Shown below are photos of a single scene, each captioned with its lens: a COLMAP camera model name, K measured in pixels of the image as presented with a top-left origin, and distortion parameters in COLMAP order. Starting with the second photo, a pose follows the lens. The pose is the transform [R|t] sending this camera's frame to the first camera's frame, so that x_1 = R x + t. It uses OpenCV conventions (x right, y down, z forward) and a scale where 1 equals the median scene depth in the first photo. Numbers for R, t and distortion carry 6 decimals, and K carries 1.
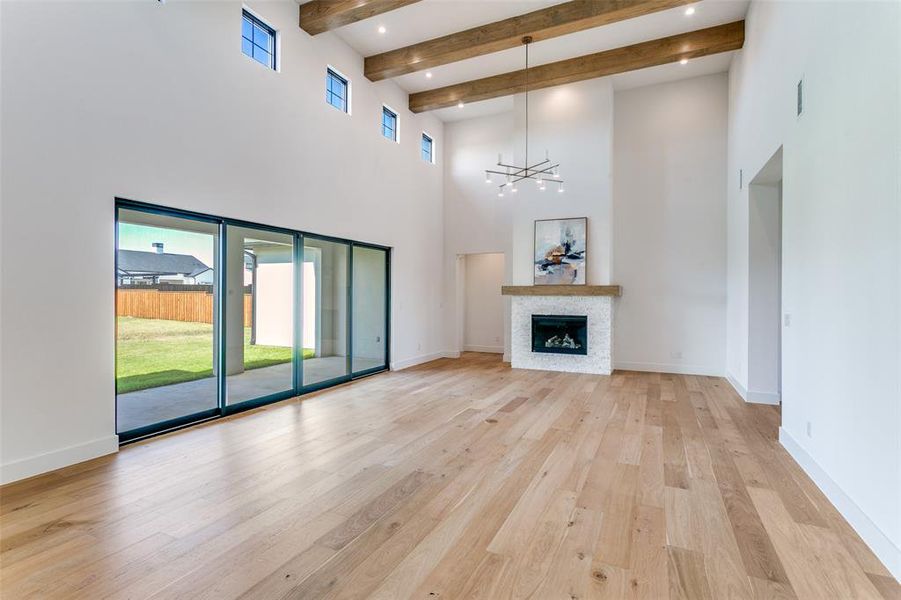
lens RADIAL K [[441.3, 0, 515.1], [0, 441.3, 297.0], [0, 0, 1]] dist [0.005566, 0.000377]
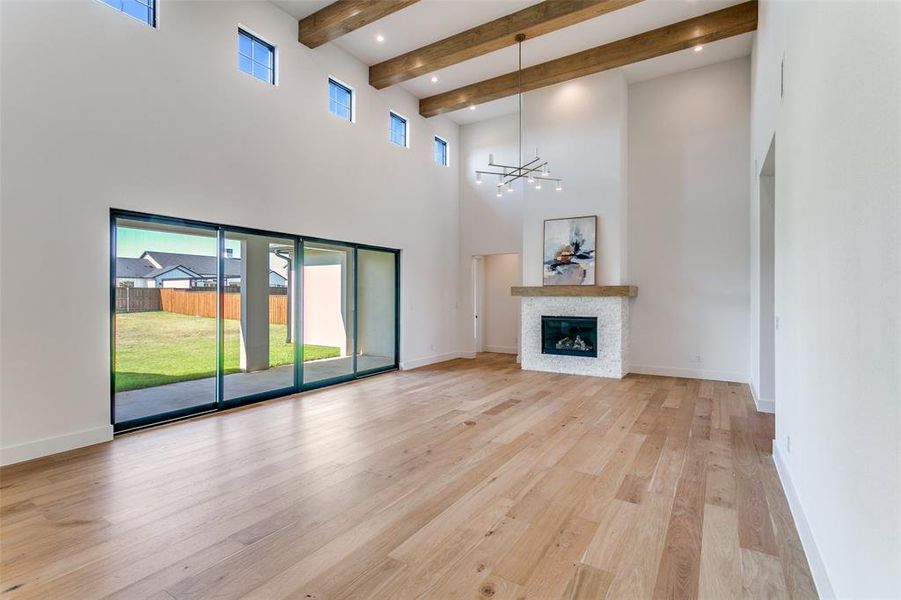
lens RADIAL K [[441.3, 0, 513.6], [0, 441.3, 295.5], [0, 0, 1]] dist [0.005566, 0.000377]
pose [[0.992391, -0.002329, -0.123105, 0.141109], [0.001787, 0.999988, -0.004510, -0.001148], [0.123114, 0.004255, 0.992383, 0.021631]]
